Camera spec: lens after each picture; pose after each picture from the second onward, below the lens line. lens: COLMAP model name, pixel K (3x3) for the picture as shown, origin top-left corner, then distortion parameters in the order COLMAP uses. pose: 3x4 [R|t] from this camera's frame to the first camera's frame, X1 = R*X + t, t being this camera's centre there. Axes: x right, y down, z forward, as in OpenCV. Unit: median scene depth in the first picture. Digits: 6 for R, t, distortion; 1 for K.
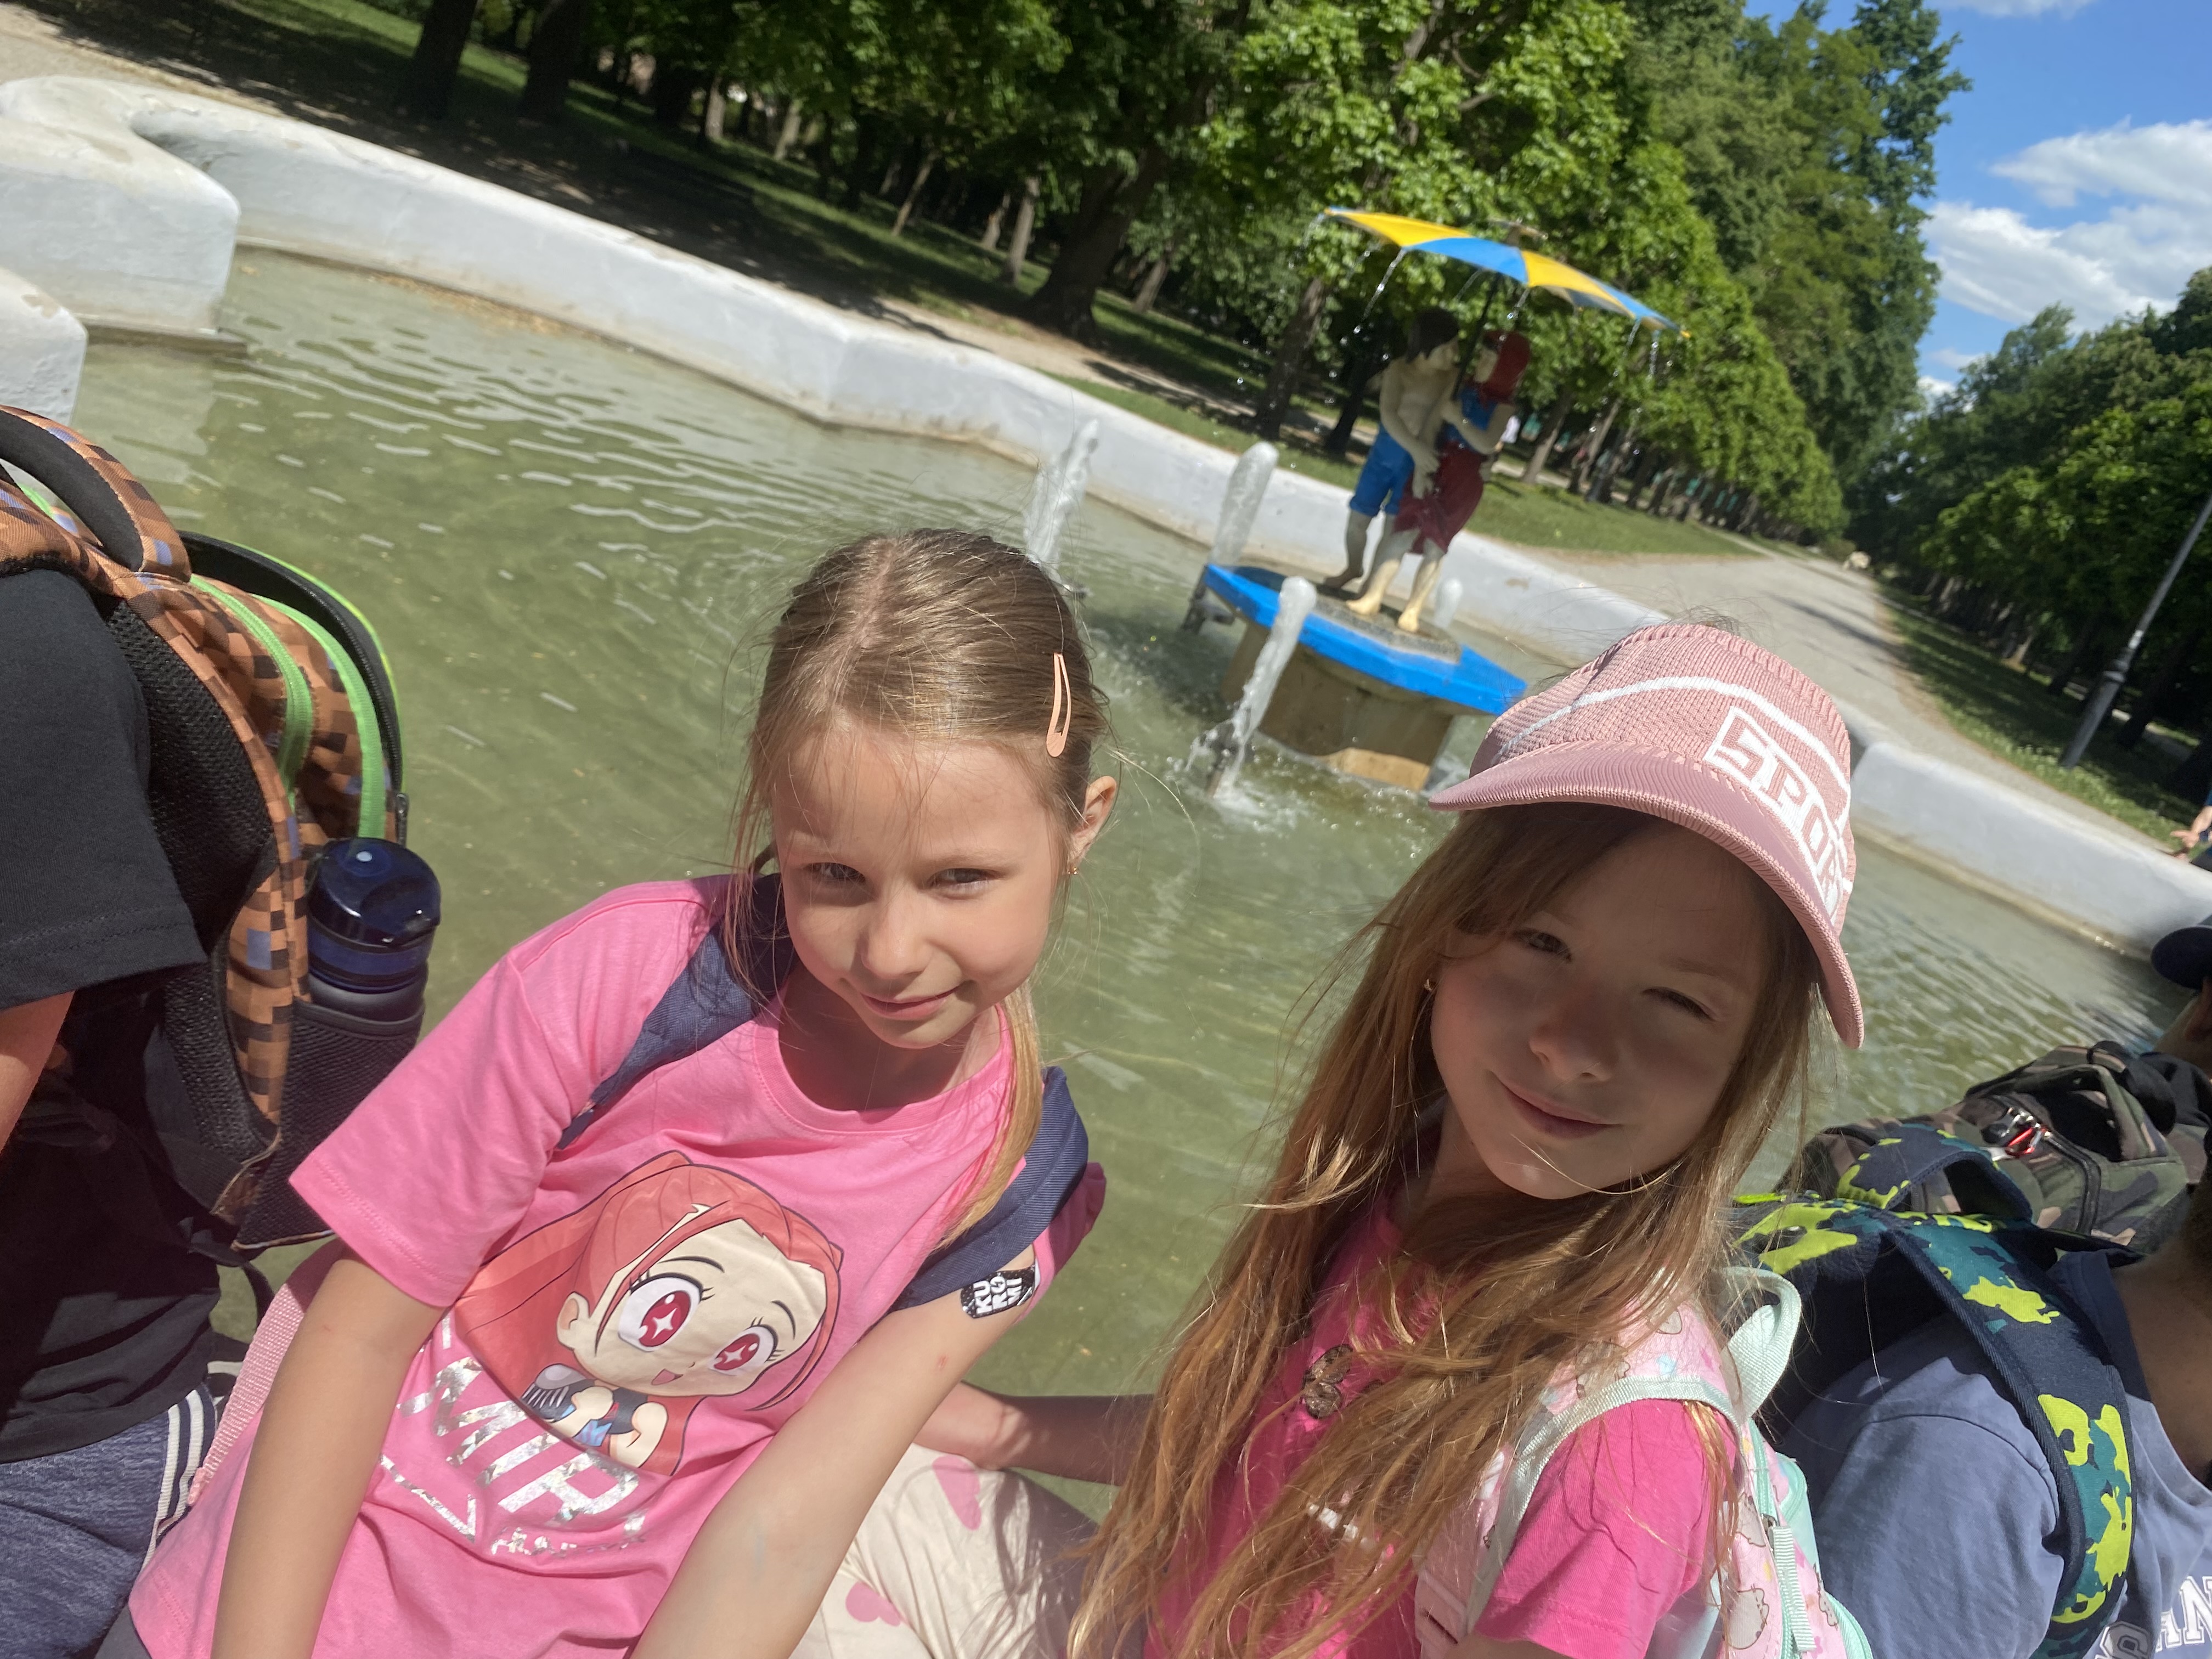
lens RADIAL K [[1647.3, 0, 1098.0], [0, 1647.3, 794.4], [0, 0, 1]] dist [-0.087234, 0.082123]
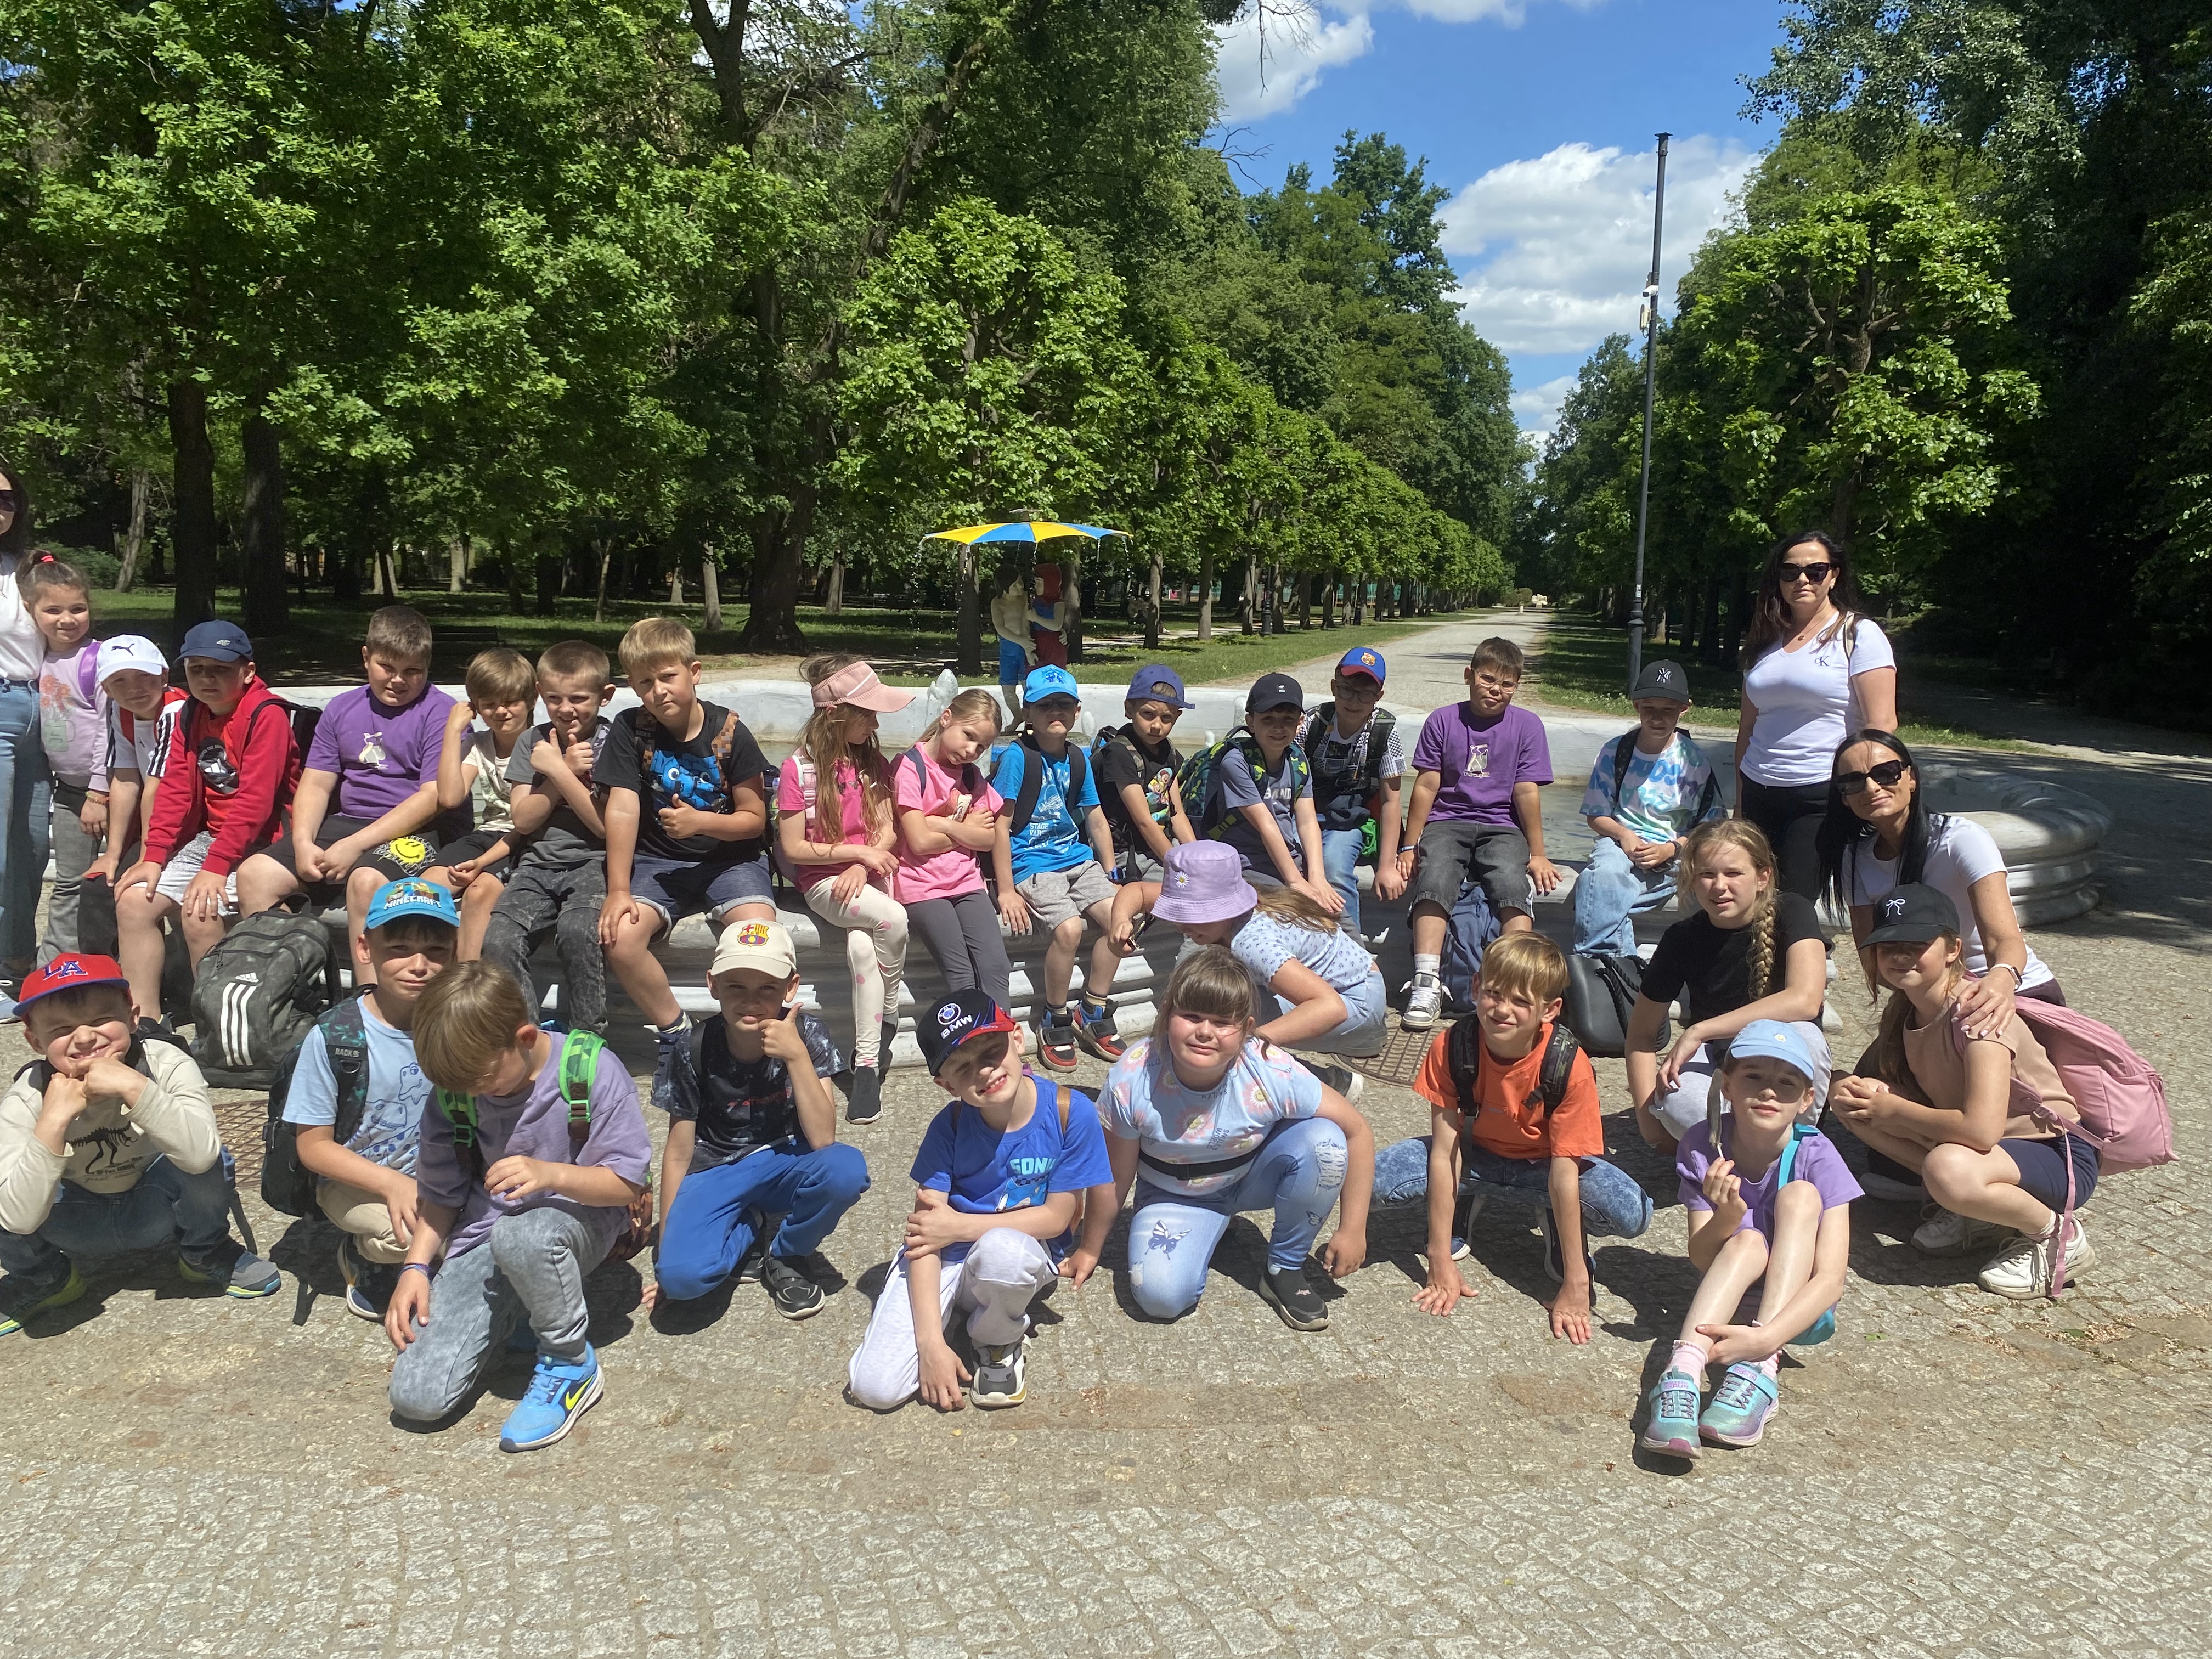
lens RADIAL K [[1629.5, 0, 1106.0], [0, 1629.5, 829.5], [0, 0, 1]] dist [0.000460, -0.079474]
pose [[0.928241, -0.346769, 0.134609, -0.006781], [0.361384, 0.926438, -0.105426, 0.055718], [-0.088149, 0.146506, 0.985274, -0.204139]]
